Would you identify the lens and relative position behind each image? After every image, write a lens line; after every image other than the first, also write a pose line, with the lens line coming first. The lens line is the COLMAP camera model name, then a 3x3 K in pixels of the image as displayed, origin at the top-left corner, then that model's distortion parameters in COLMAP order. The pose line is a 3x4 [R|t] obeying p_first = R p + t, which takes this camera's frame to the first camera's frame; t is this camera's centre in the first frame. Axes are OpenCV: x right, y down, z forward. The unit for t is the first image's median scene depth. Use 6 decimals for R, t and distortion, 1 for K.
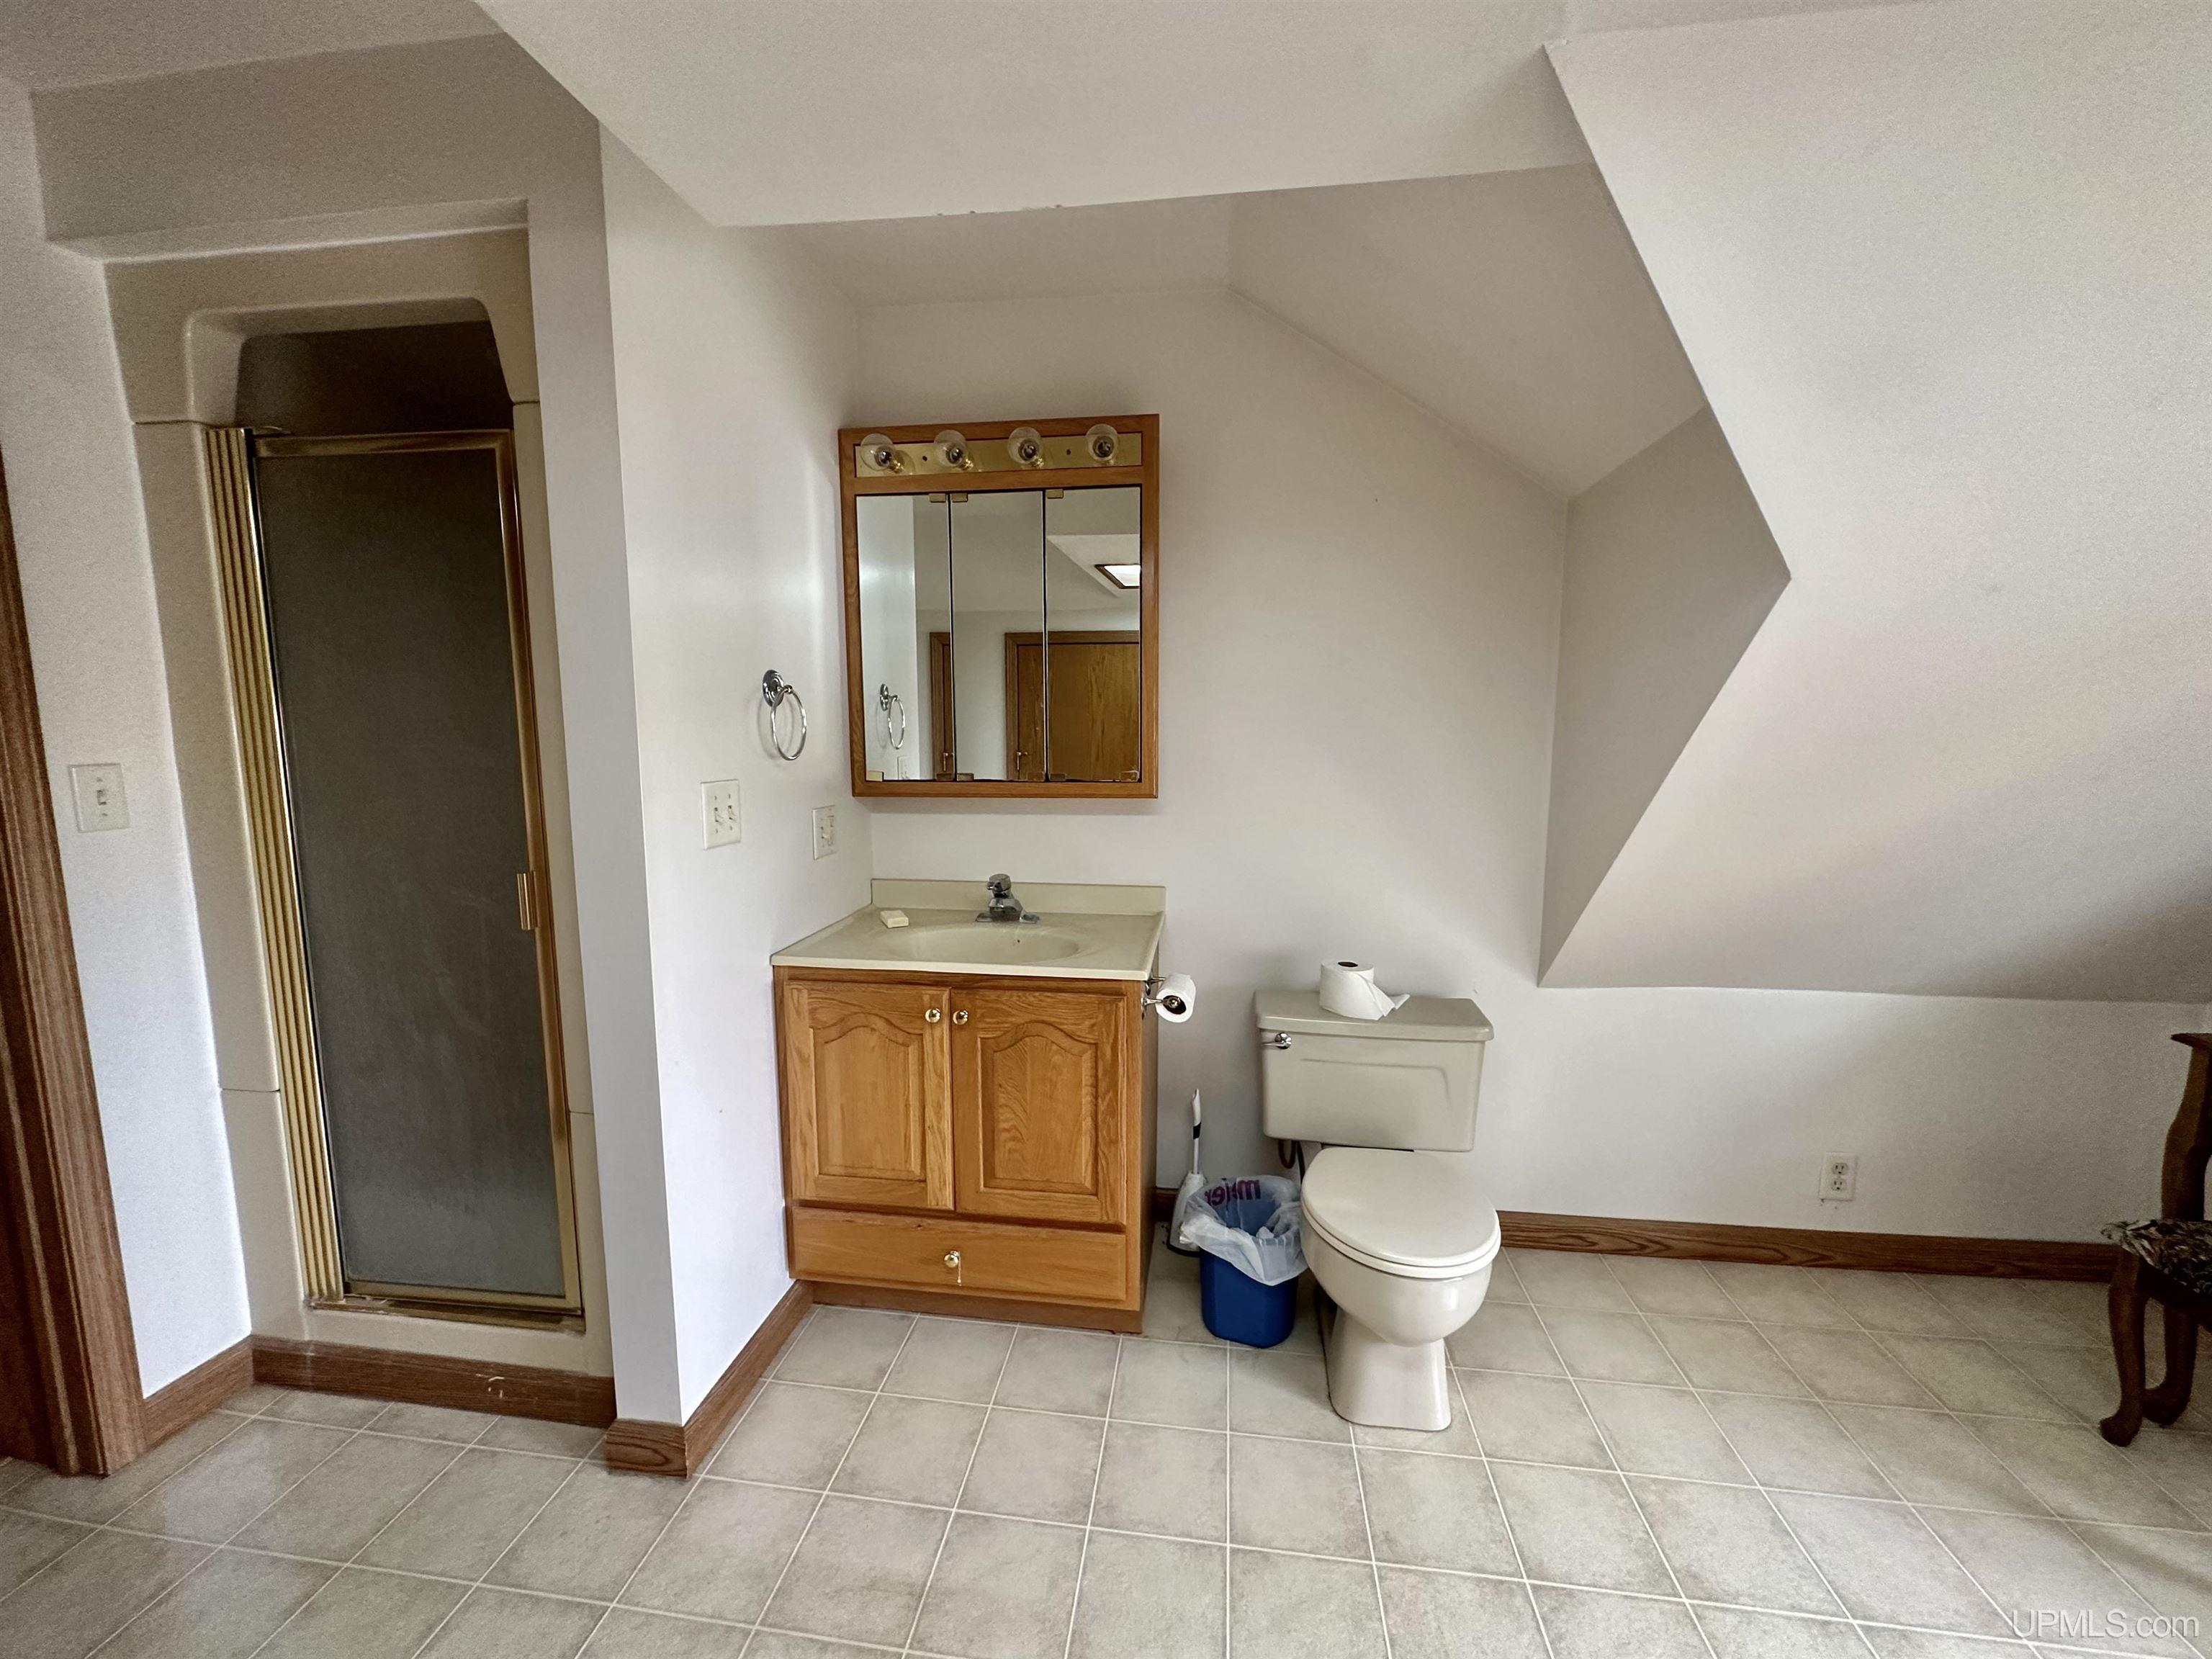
lens RADIAL K [[889.6, 0, 1106.0], [0, 889.6, 829.5], [0, 0, 1]] dist [-0.002861, 0.000857]
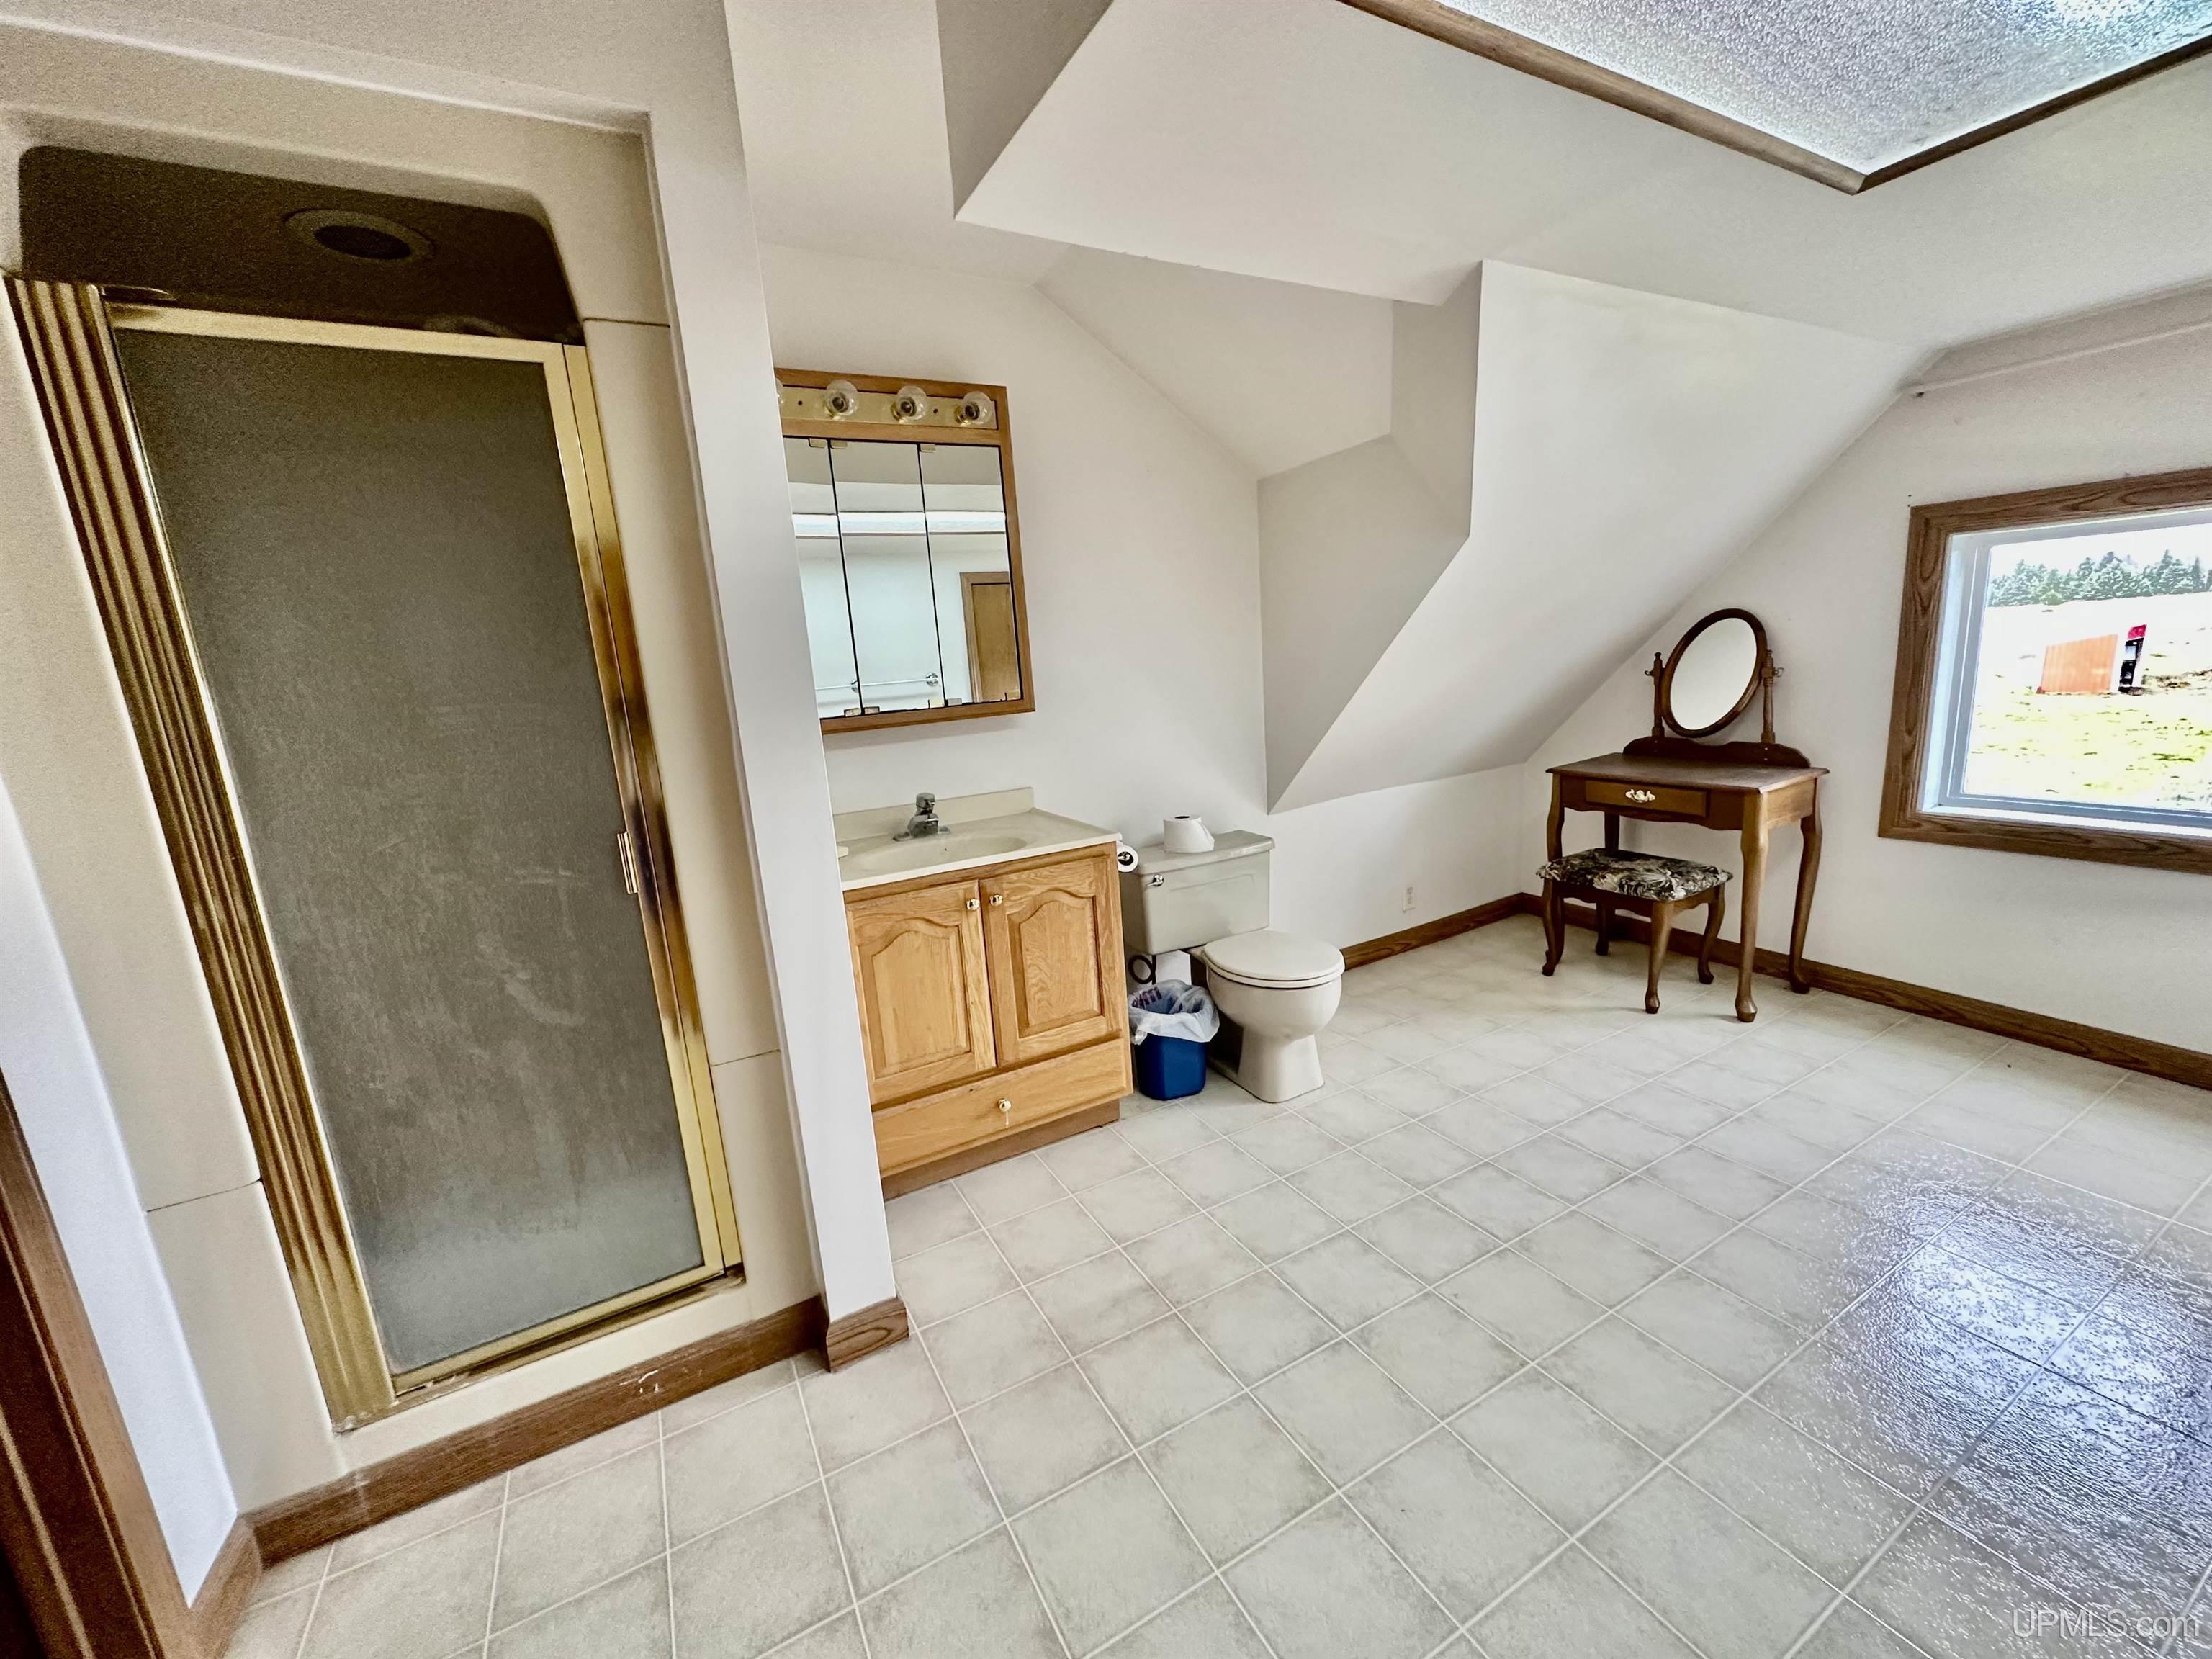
lens RADIAL K [[889.6, 0, 1106.0], [0, 889.6, 829.5], [0, 0, 1]] dist [-0.002861, 0.000857]
pose [[0.800089, -0.172758, 0.574468, -0.691859], [0.143569, 0.984949, 0.096246, 0.024872], [-0.582449, 0.005470, 0.812849, -0.048988]]
